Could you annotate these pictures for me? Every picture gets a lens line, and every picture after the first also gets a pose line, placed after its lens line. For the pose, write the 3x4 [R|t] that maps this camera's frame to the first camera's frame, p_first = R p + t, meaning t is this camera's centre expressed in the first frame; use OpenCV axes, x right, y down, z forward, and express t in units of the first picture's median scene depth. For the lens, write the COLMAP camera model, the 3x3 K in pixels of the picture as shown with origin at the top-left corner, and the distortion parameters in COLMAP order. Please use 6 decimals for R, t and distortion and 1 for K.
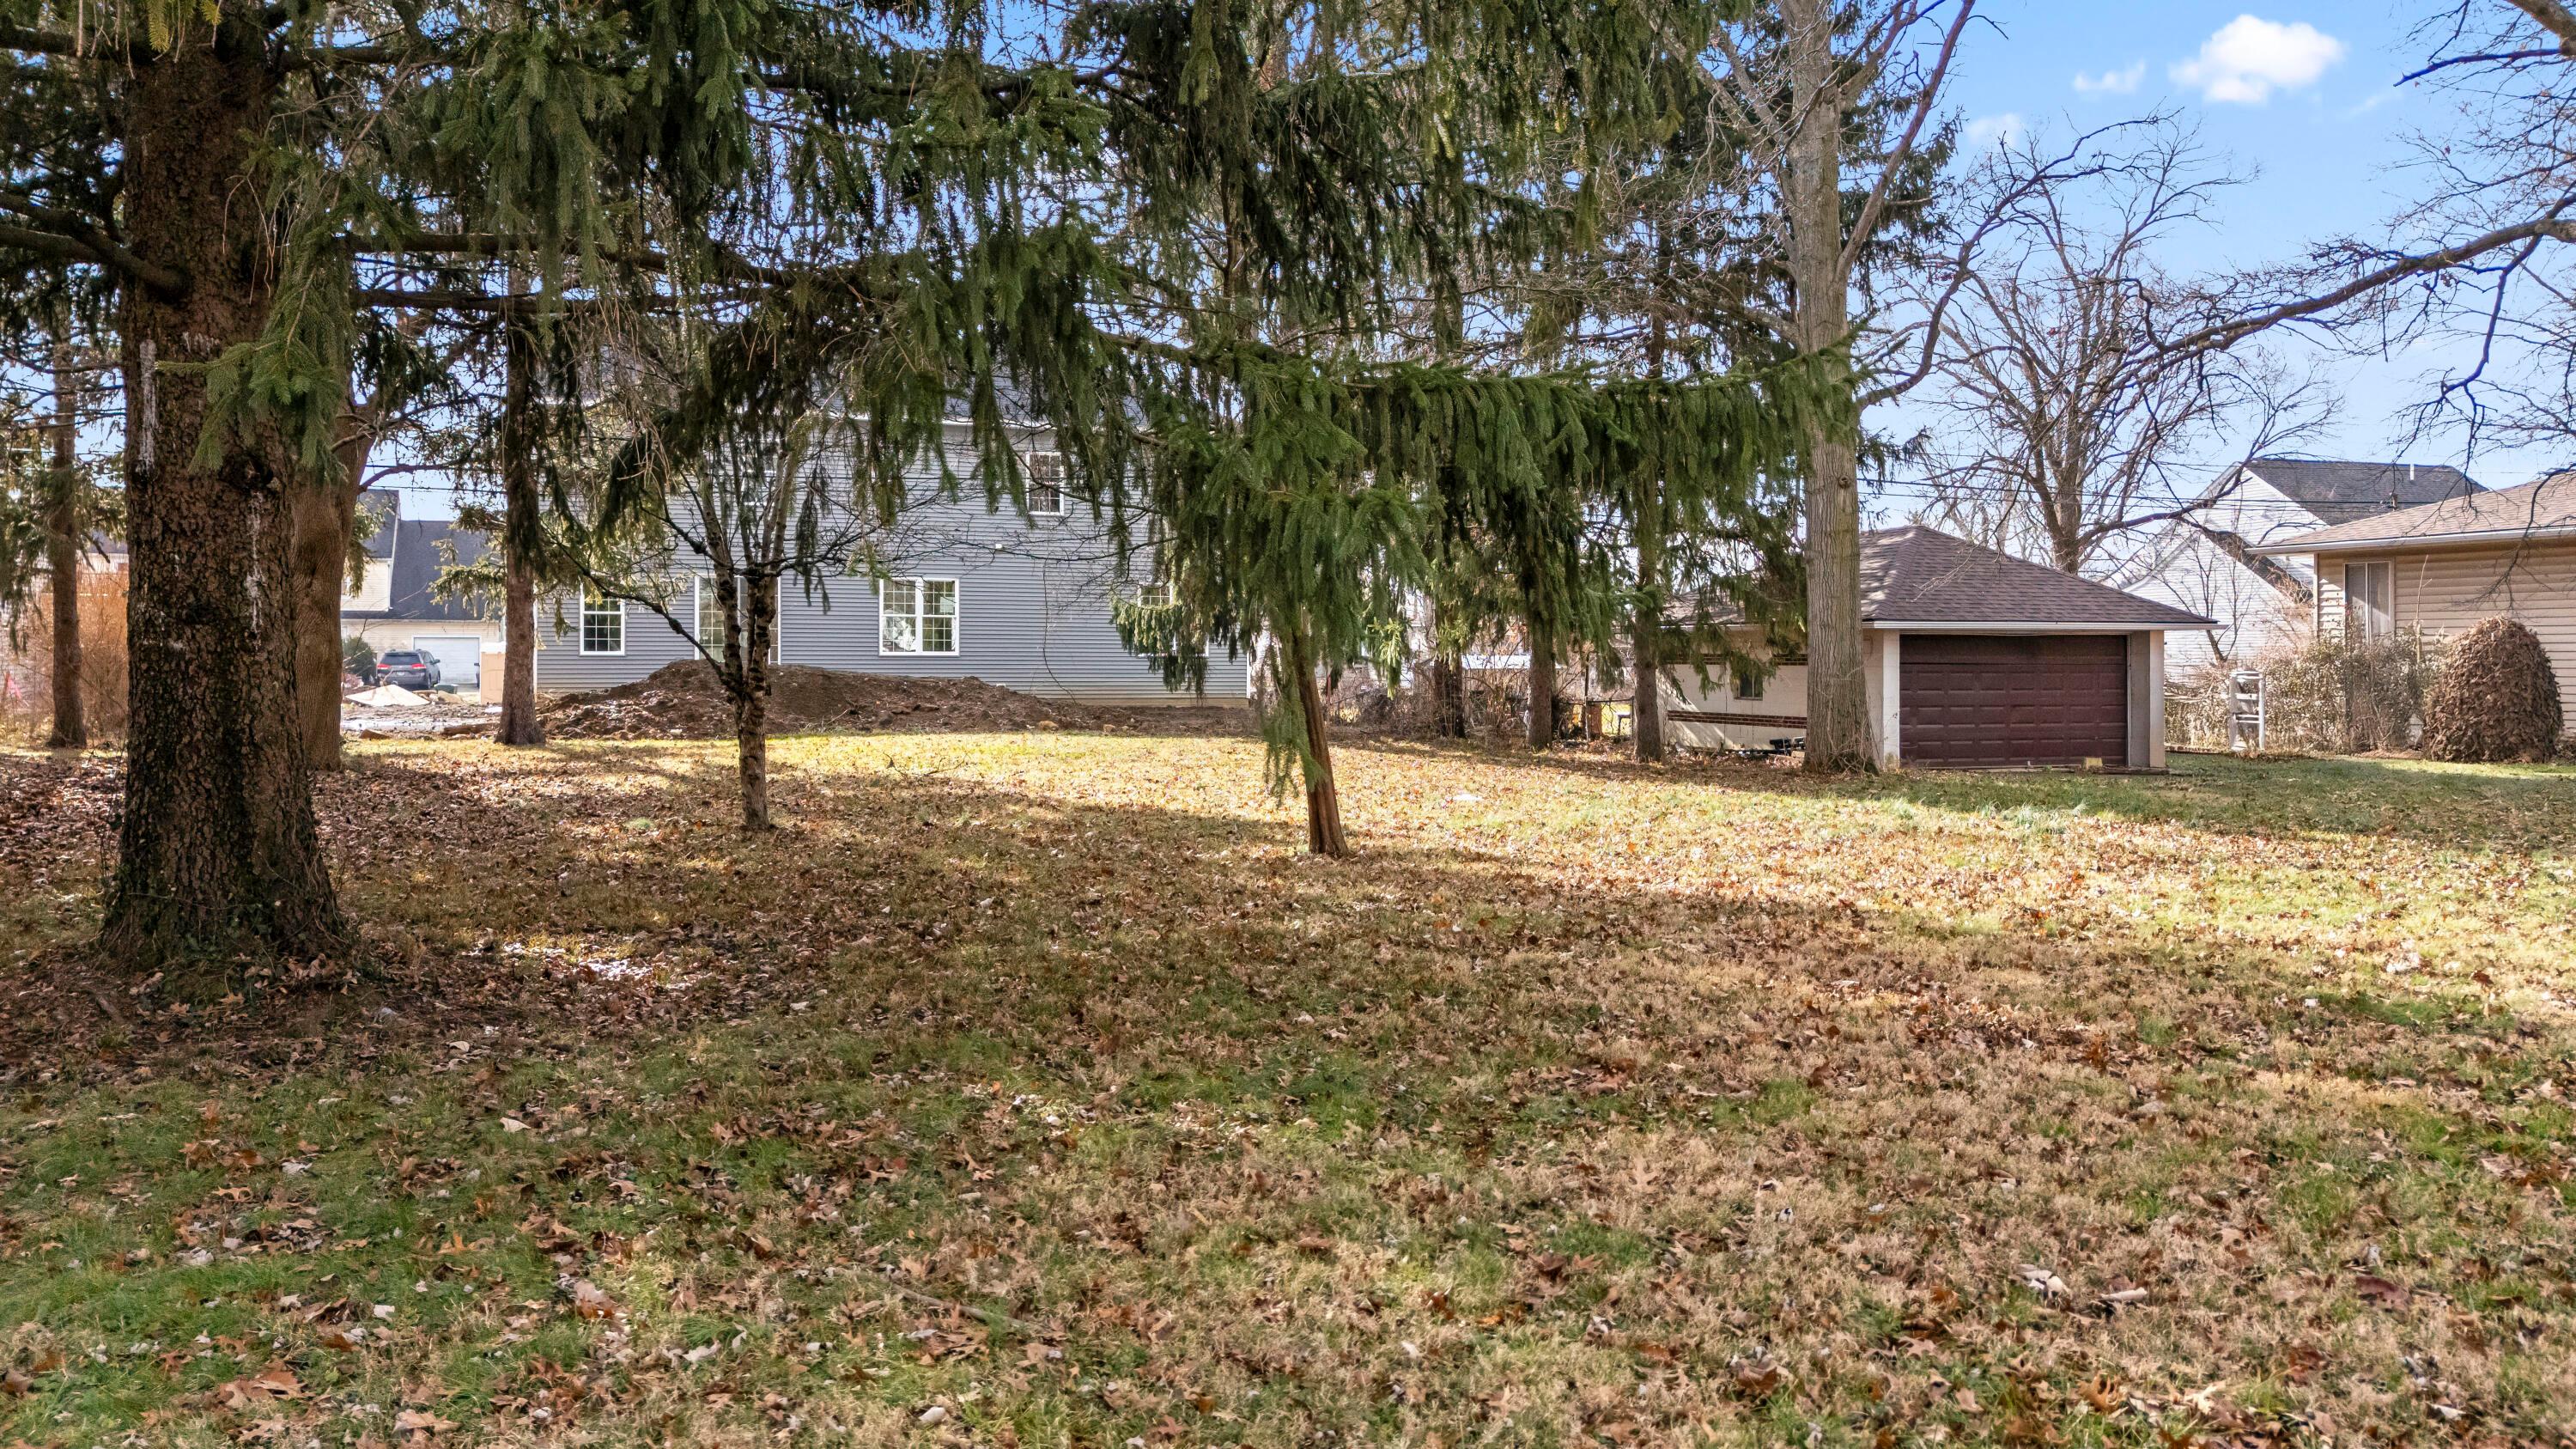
lens RADIAL K [[1876.9, 0, 1288.0], [0, 1876.9, 654.3], [0, 0, 1]] dist [0.129051, -0.189519]
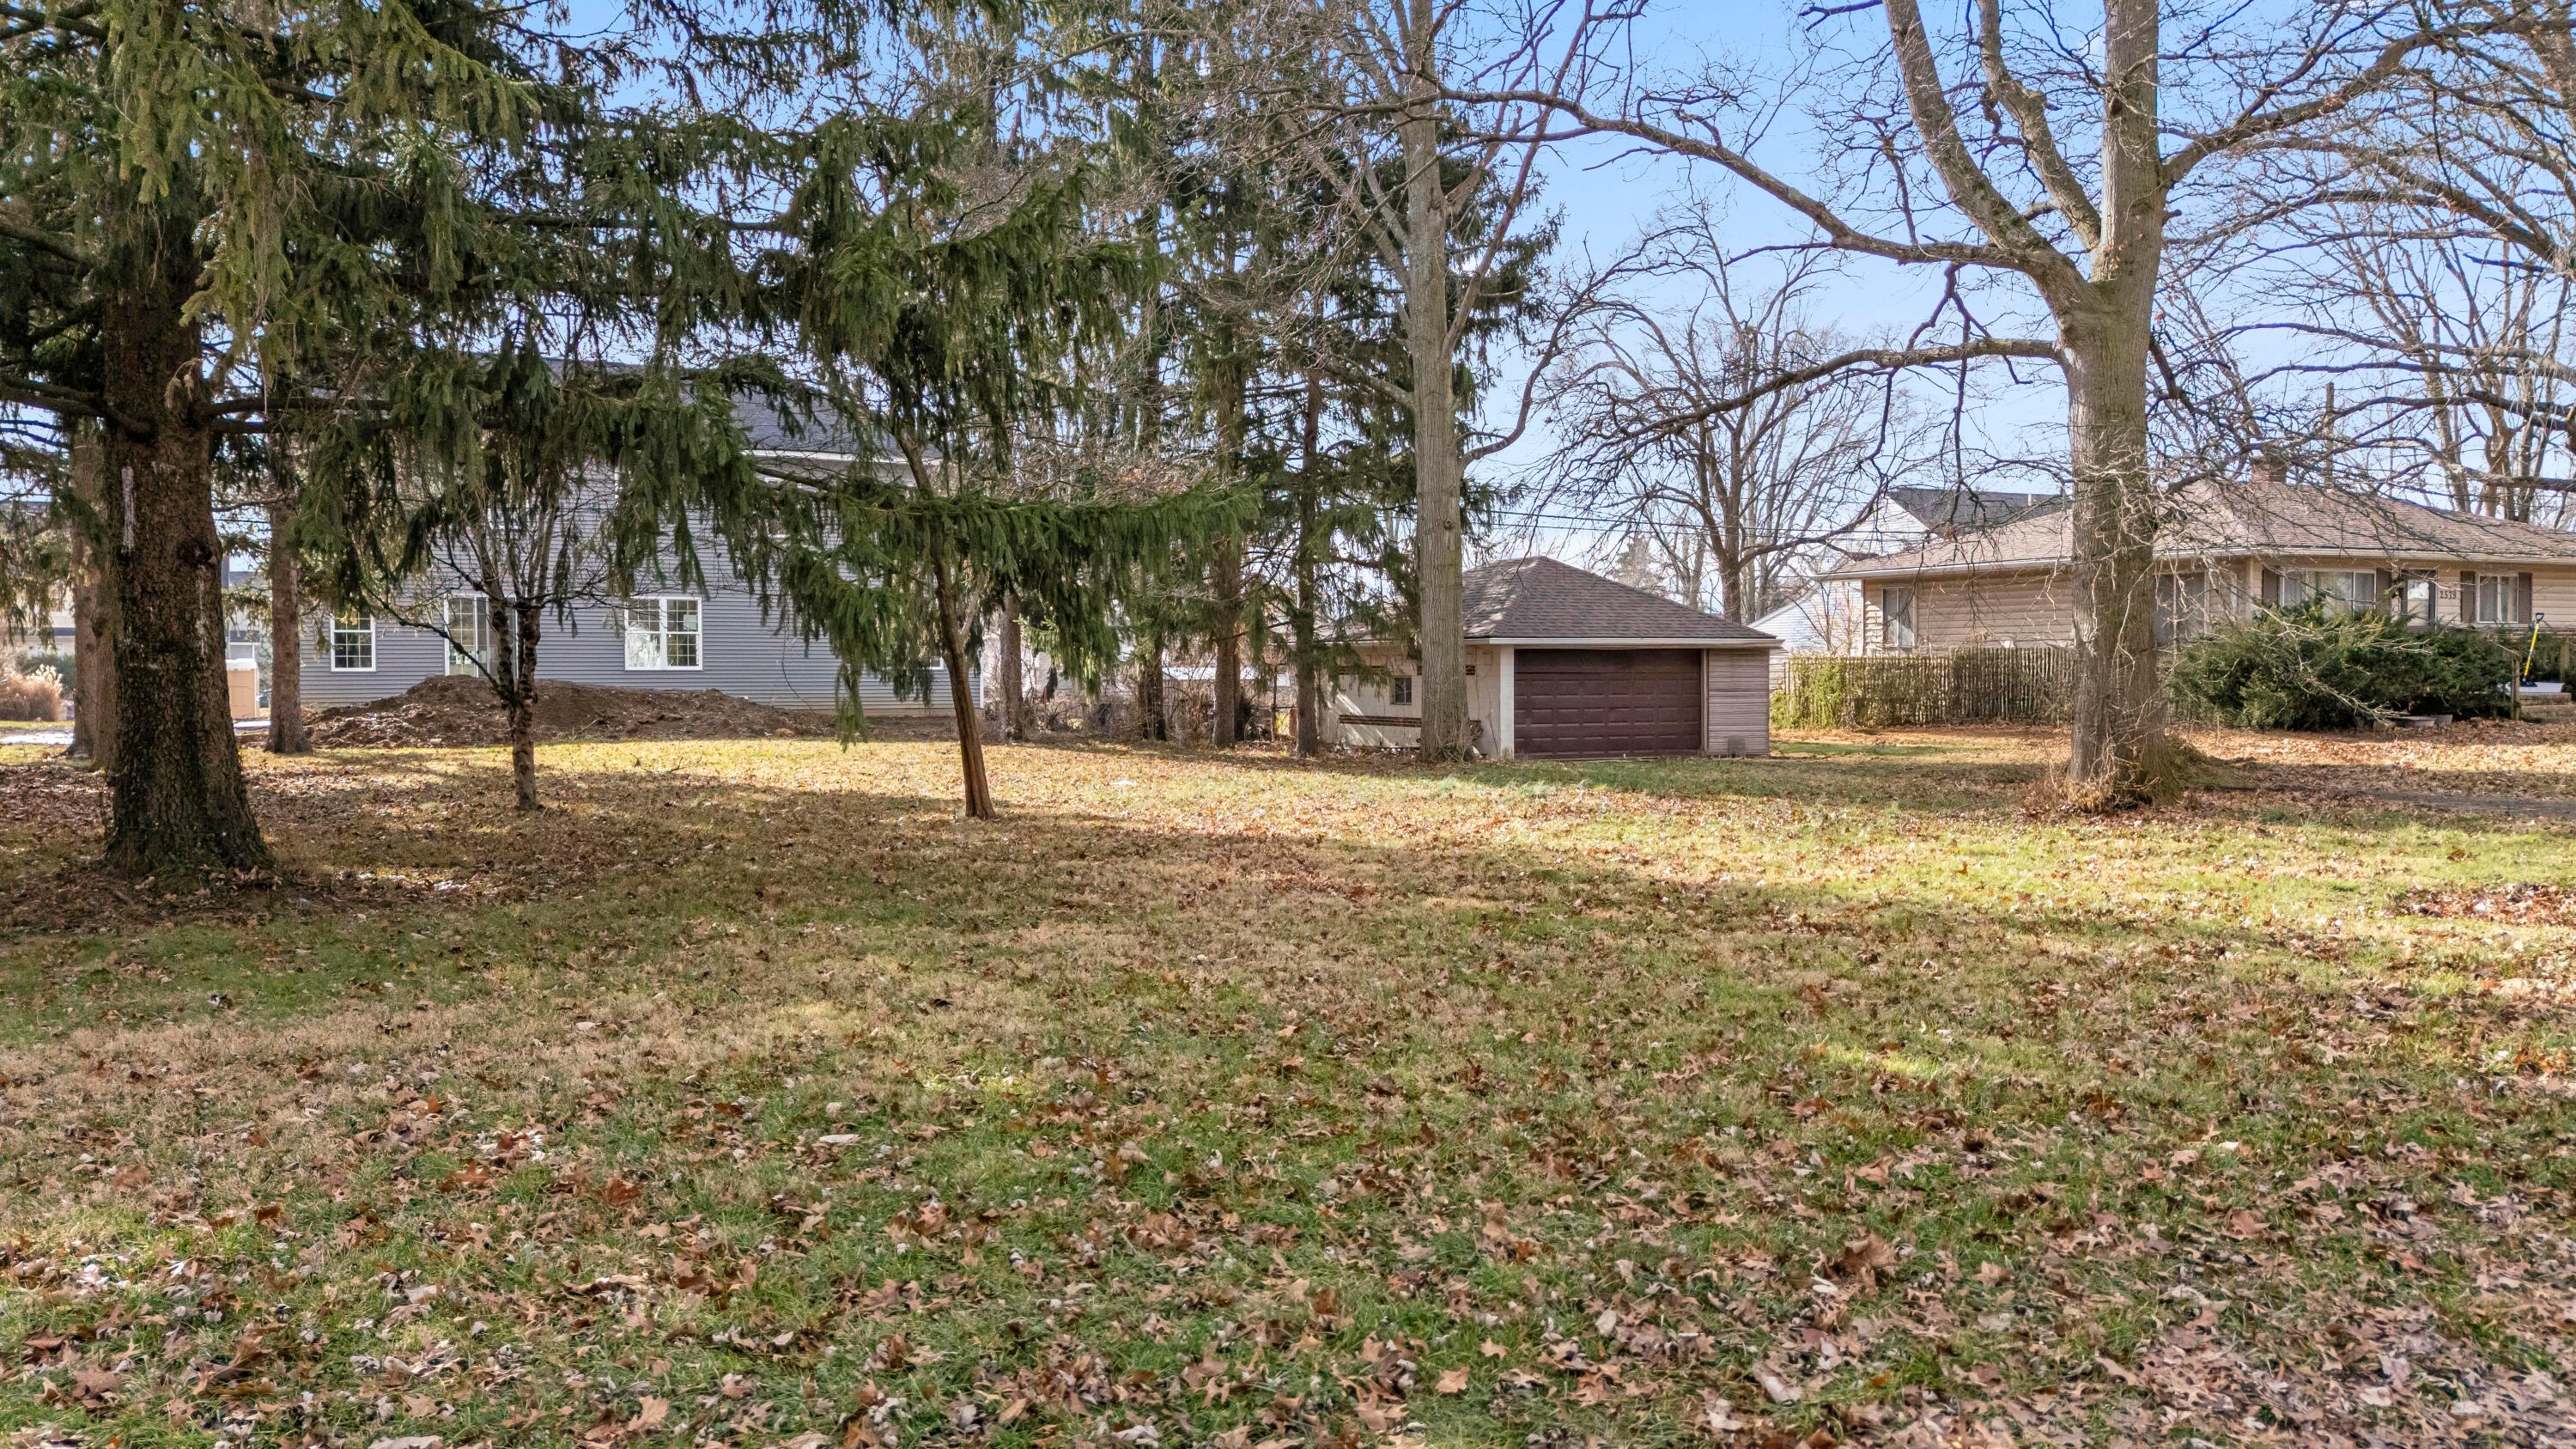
lens RADIAL K [[1860.6, 0, 1287.1], [0, 1860.6, 728.9], [0, 0, 1]] dist [0.066940, -0.084589]
pose [[0.992008, -0.009781, 0.125792, 0.033445], [0.005566, 0.999413, 0.033816, -0.000130], [-0.126048, -0.032846, 0.991480, -0.156065]]
